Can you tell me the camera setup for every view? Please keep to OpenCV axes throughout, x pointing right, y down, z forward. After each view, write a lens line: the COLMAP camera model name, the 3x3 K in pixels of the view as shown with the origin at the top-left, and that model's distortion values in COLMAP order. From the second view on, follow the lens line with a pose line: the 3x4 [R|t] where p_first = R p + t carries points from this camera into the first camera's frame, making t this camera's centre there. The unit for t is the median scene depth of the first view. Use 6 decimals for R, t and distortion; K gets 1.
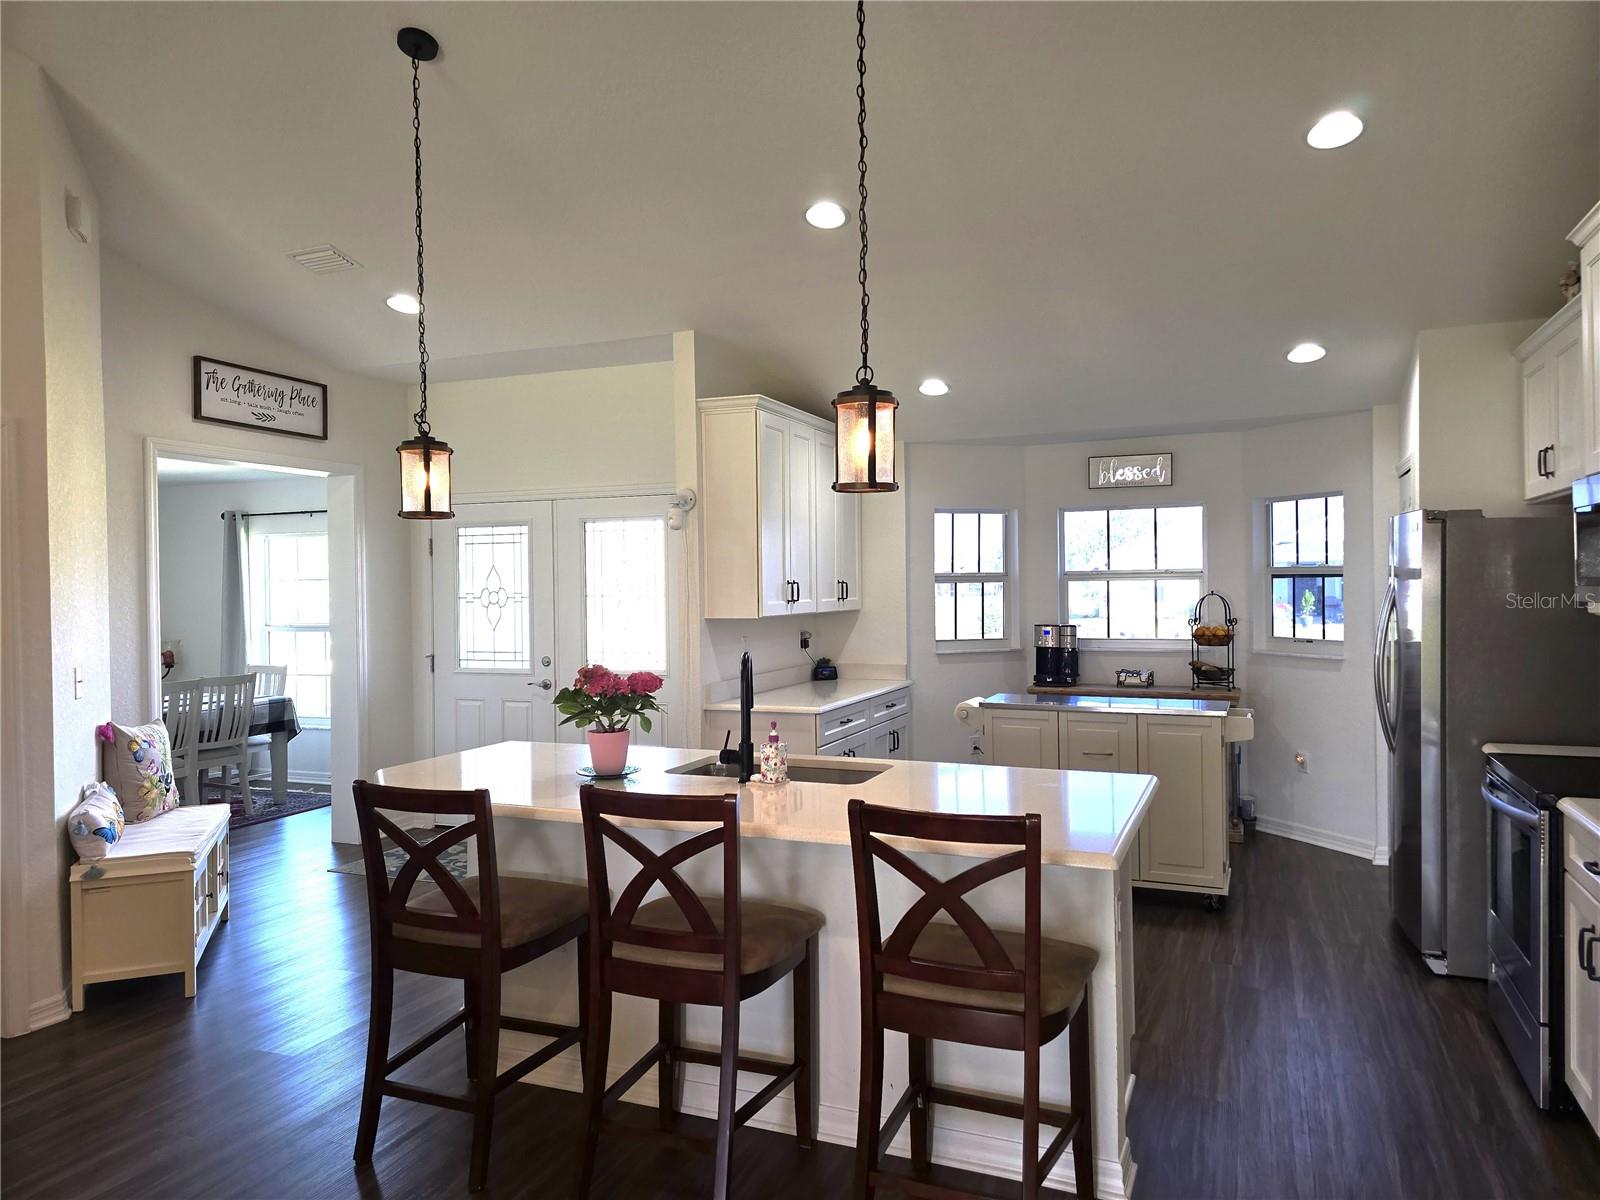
lens RADIAL K [[1070.2, 0, 803.6], [0, 1070.2, 587.6], [0, 0, 1]] dist [0.082618, -0.080649]
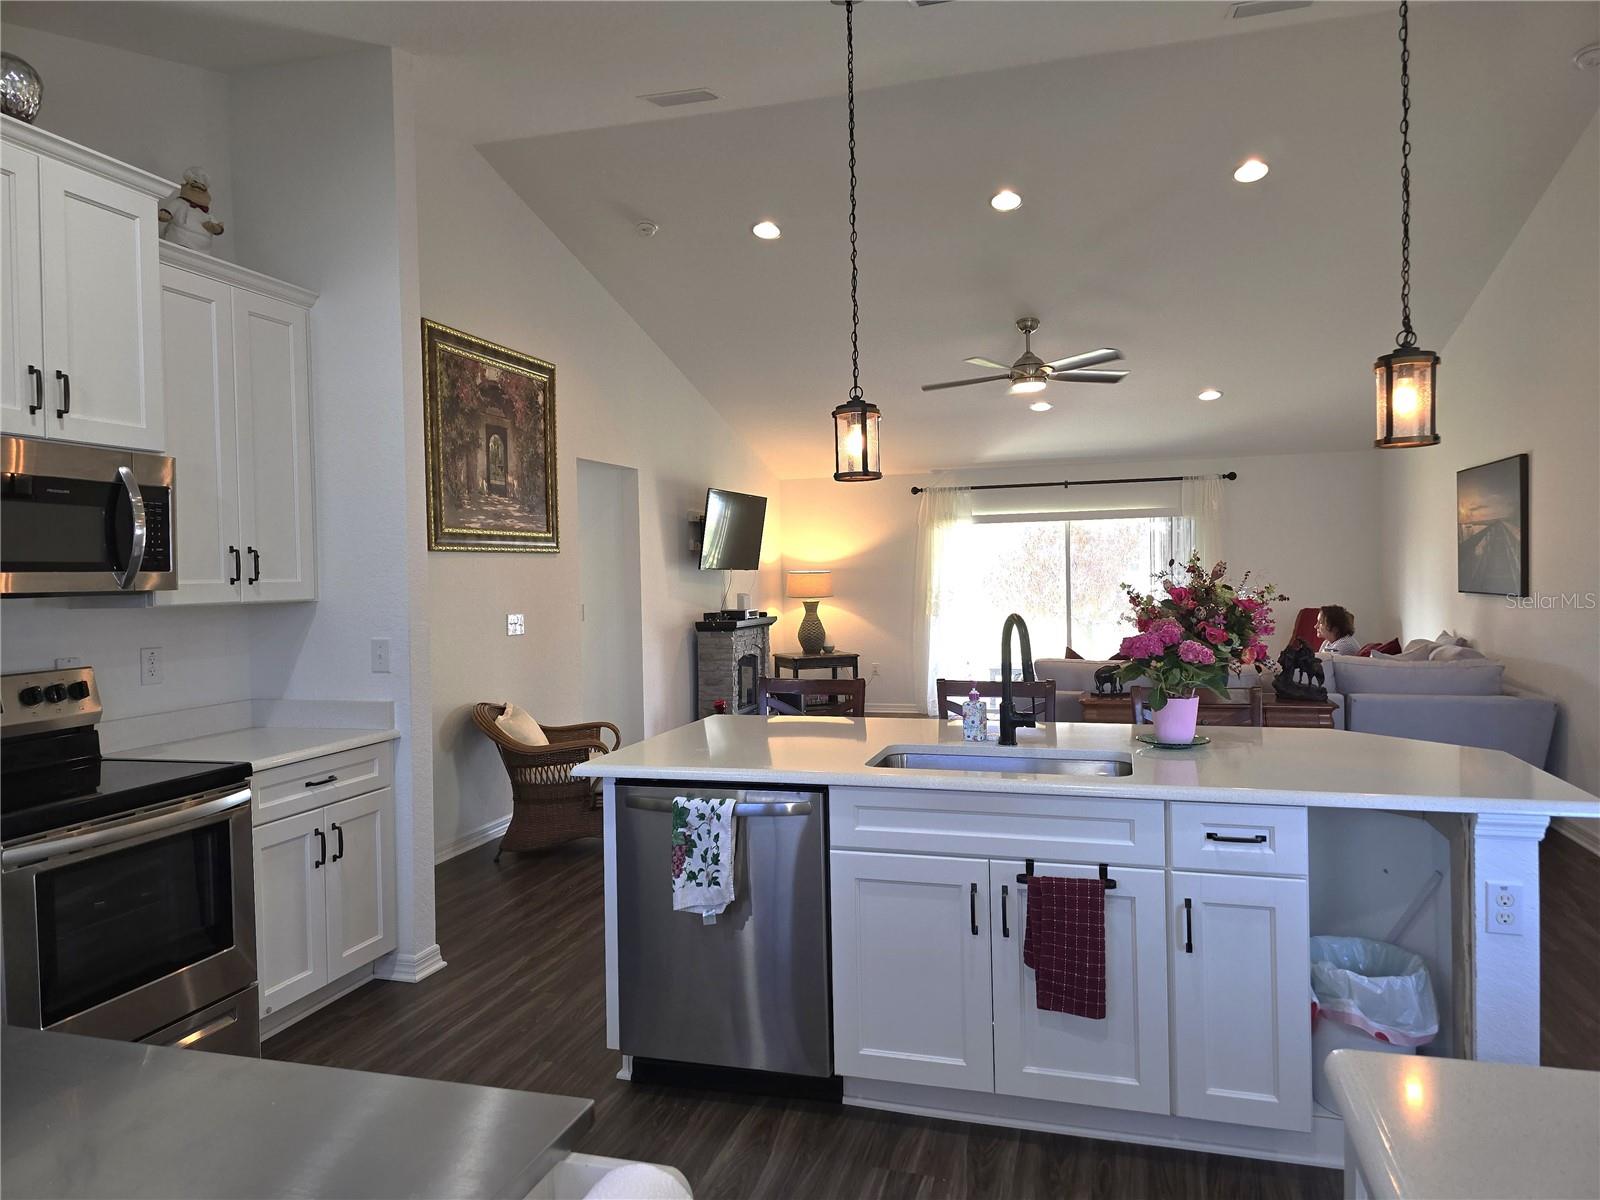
lens RADIAL K [[1070.2, 0, 807.1], [0, 1070.2, 589.3], [0, 0, 1]] dist [0.082618, -0.080649]
pose [[-0.992763, 0.035743, -0.114651, 0.117174], [0.033779, 0.999248, 0.019030, 0.008172], [0.115245, 0.015020, -0.993223, 0.977595]]
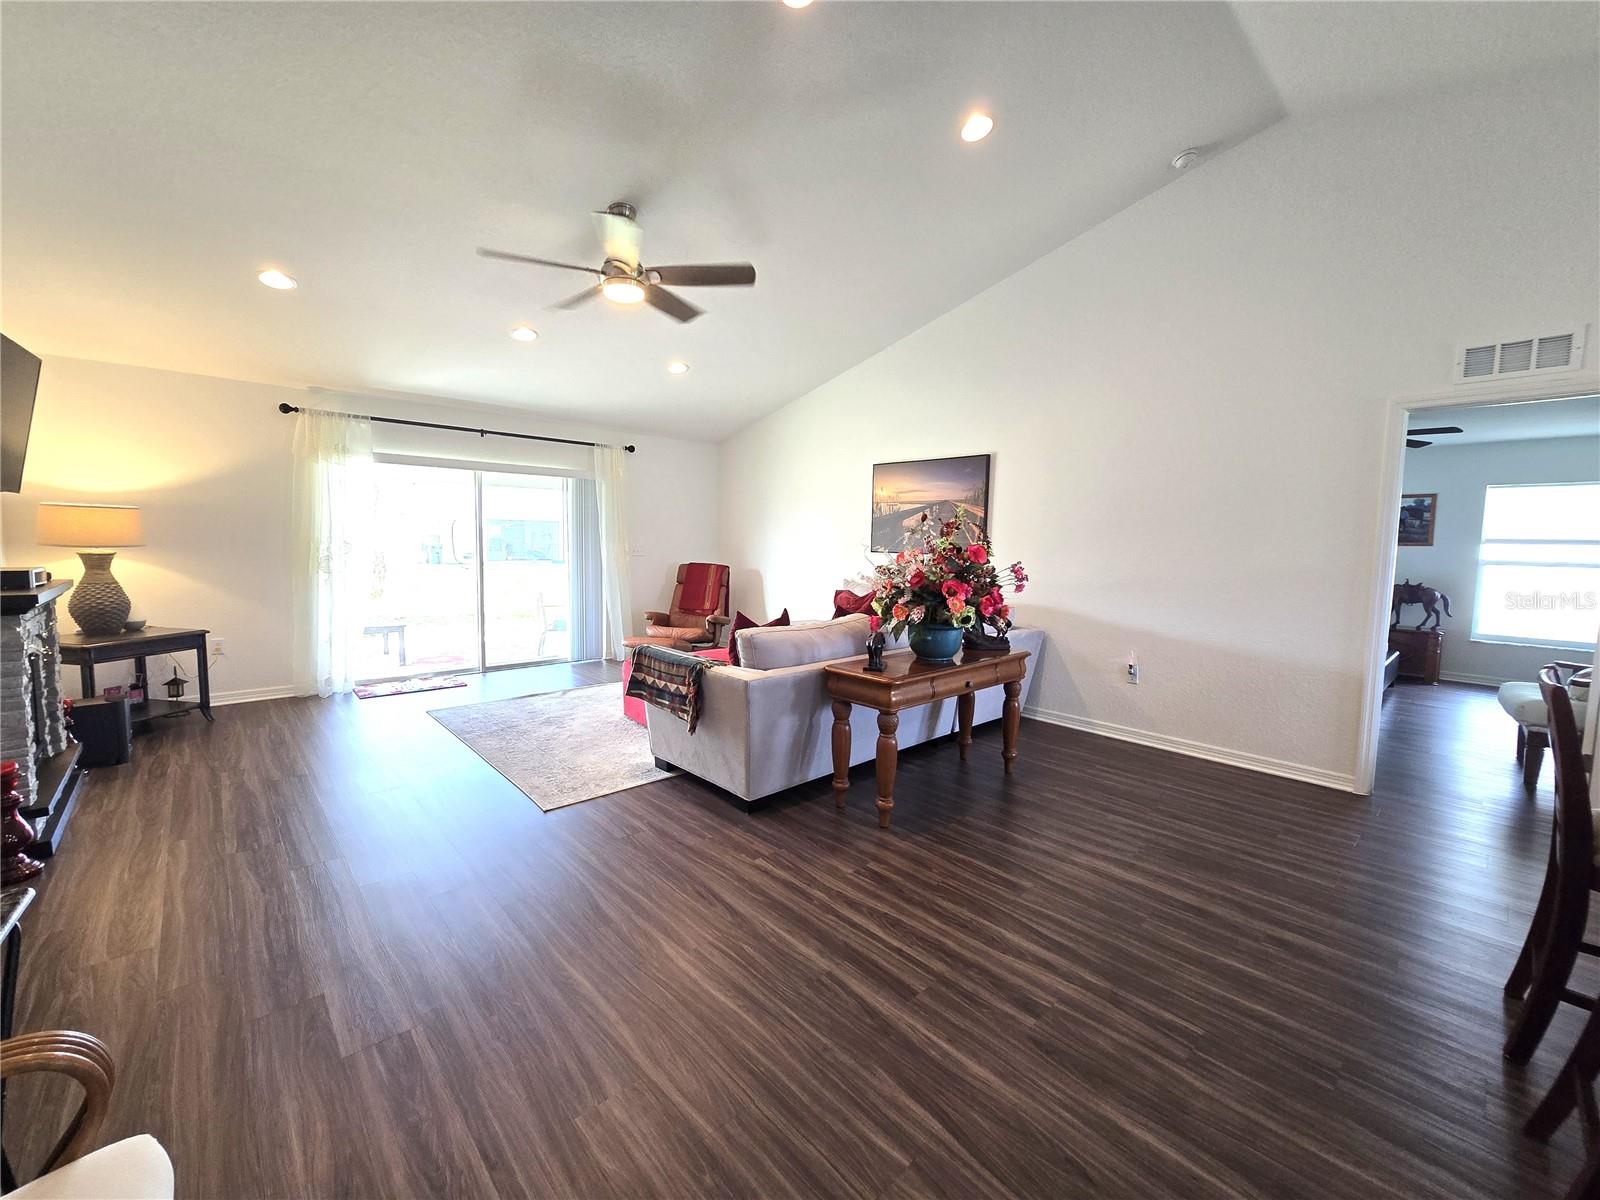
lens RADIAL K [[656.4, 0, 800.9], [0, 656.4, 594.5], [0, 0, 1]] dist [-0.004629, 0.000741]
pose [[-0.418911, 0.084734, -0.904065, 0.215747], [-0.015979, 0.994794, 0.100642, 0.022961], [0.907887, 0.056606, -0.415376, 0.246180]]
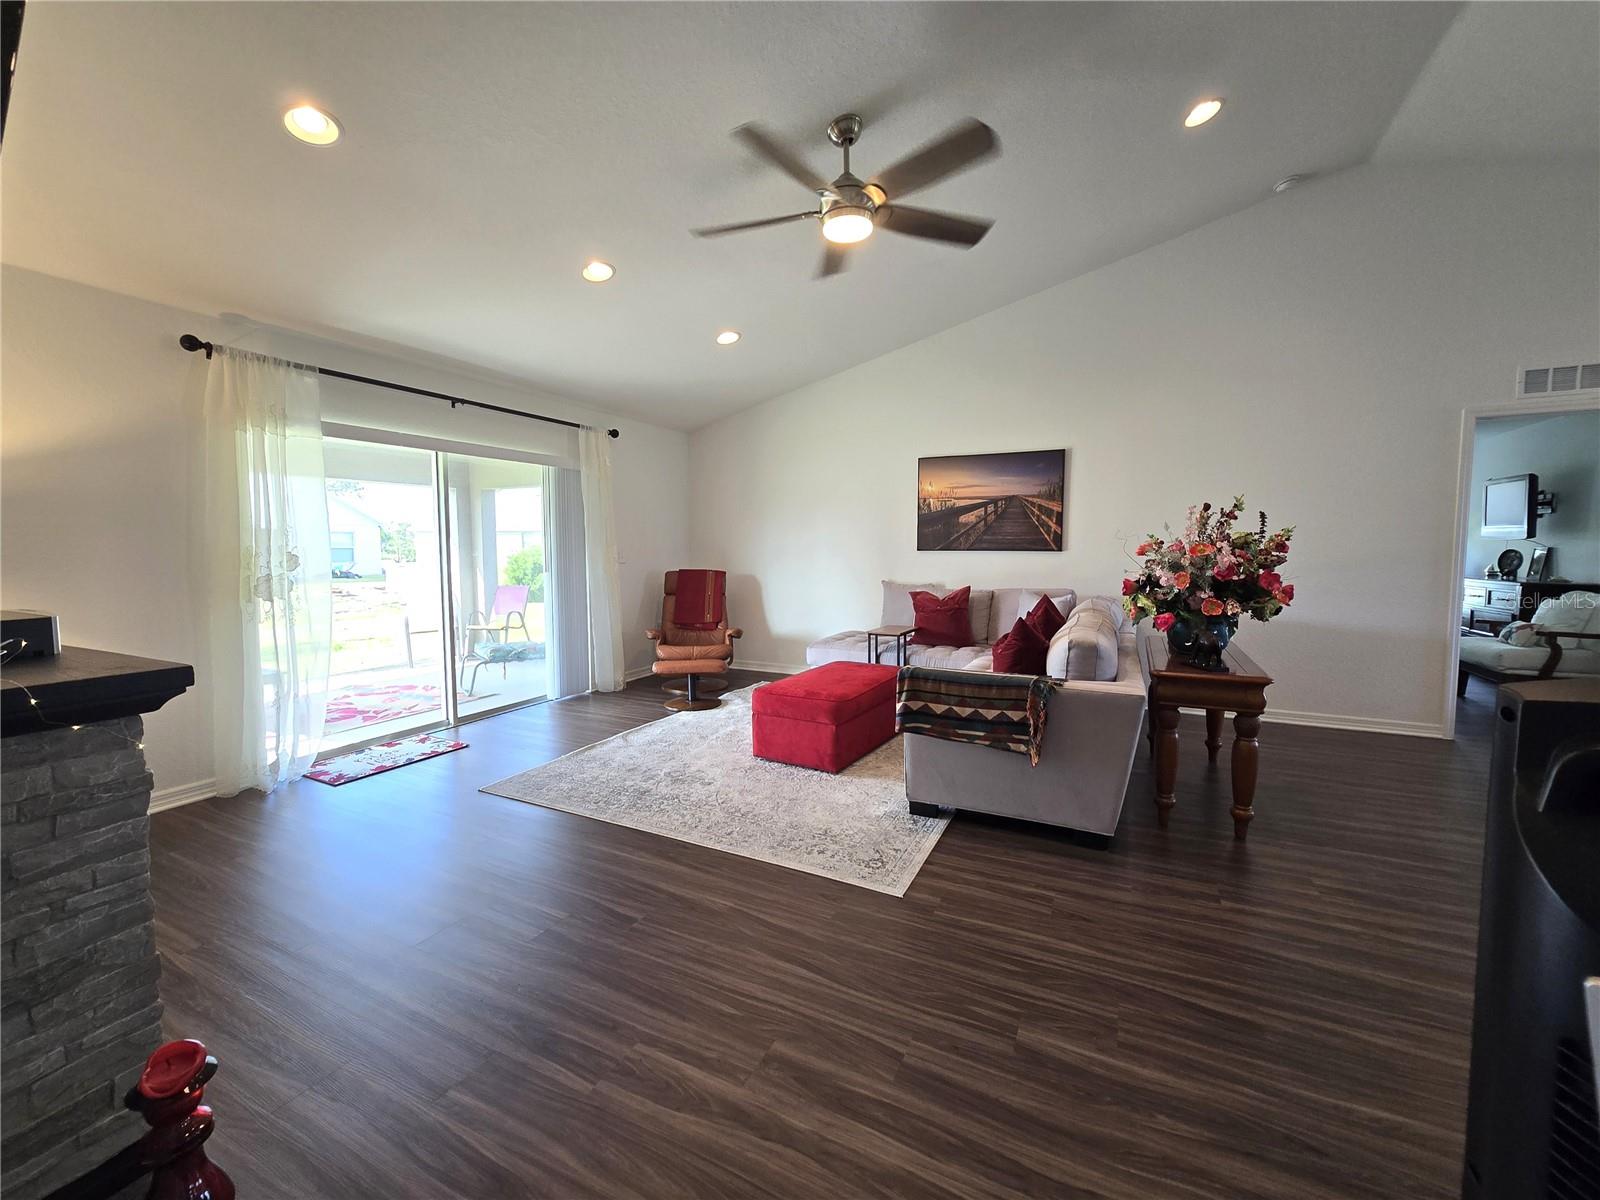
lens RADIAL K [[656.4, 0, 803.3], [0, 656.4, 593.1], [0, 0, 1]] dist [-0.004629, 0.000741]
pose [[-0.070768, 0.088747, -0.993537, 0.220214], [-0.000107, 0.996034, 0.088978, 0.033548], [0.997493, 0.006403, -0.070478, -0.144085]]
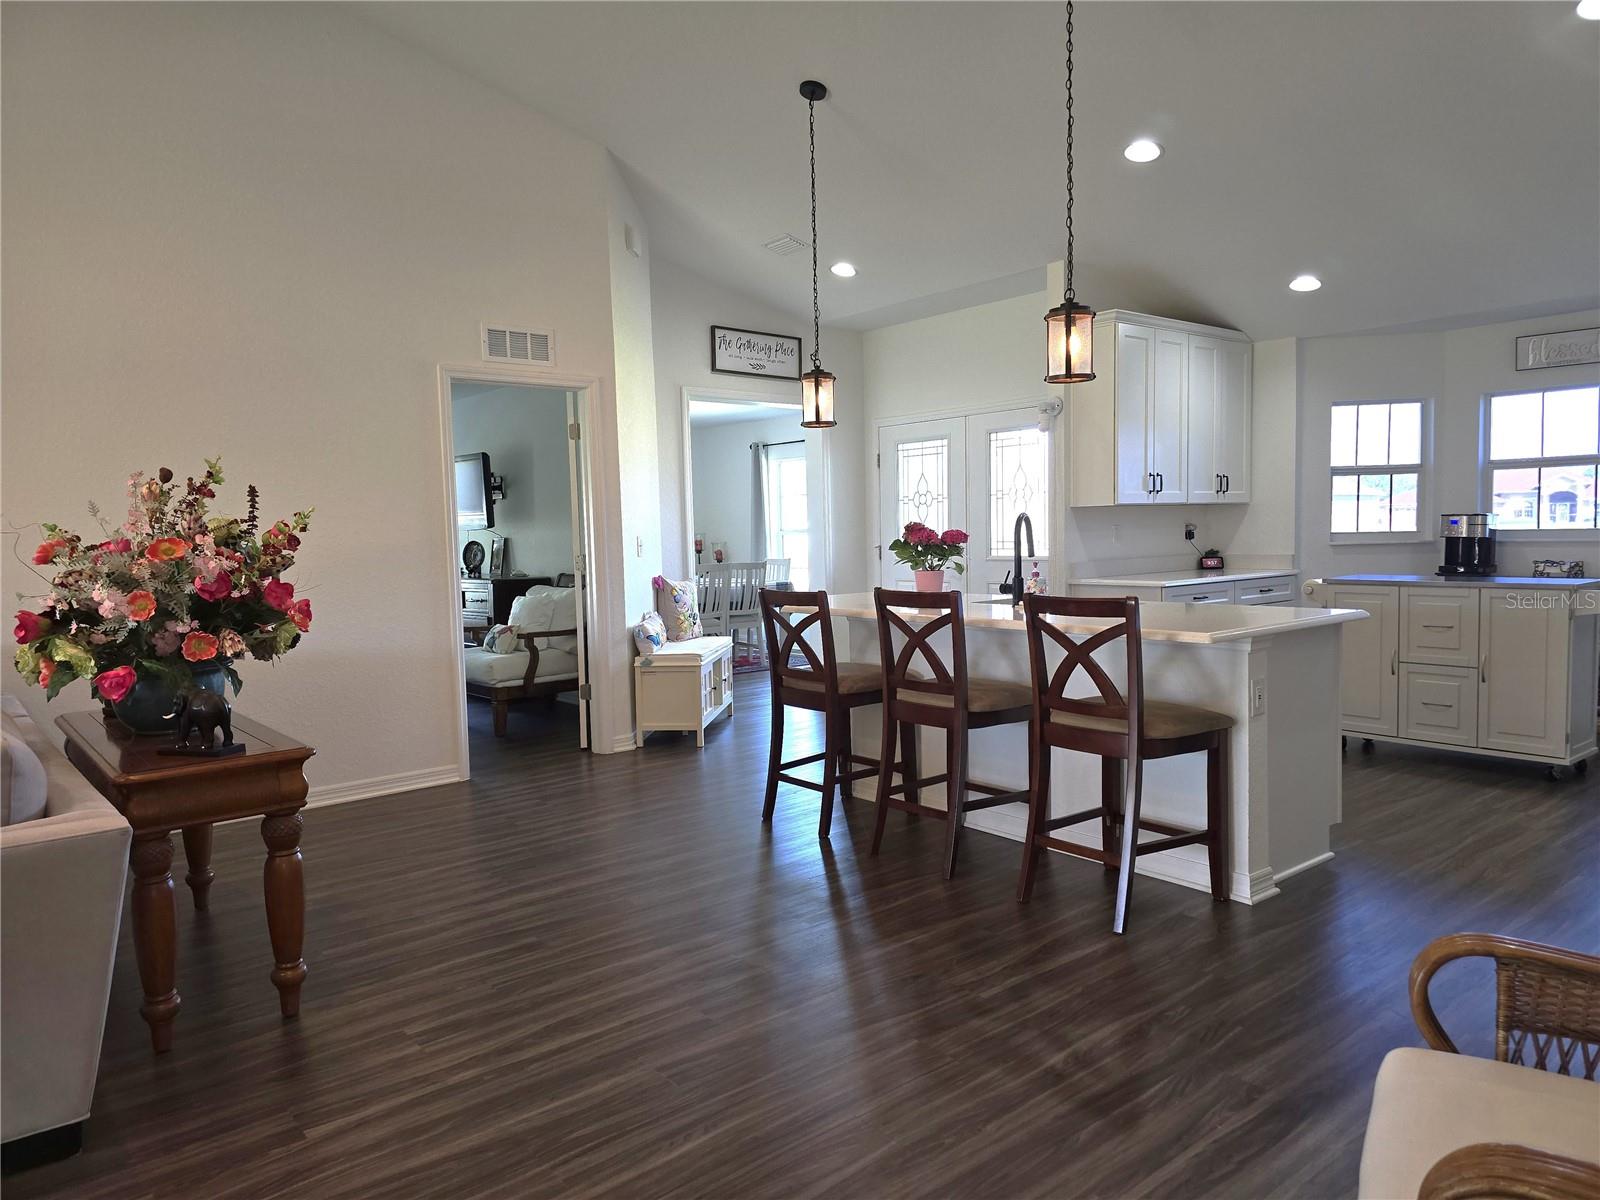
lens RADIAL K [[1070.2, 0, 800.2], [0, 1070.2, 598.0], [0, 0, 1]] dist [0.082618, -0.080649]
pose [[0.884676, 0.022924, -0.465642, 0.168702], [0.011067, 0.997476, 0.070133, 0.035779], [0.466075, -0.067198, 0.882190, -0.167356]]
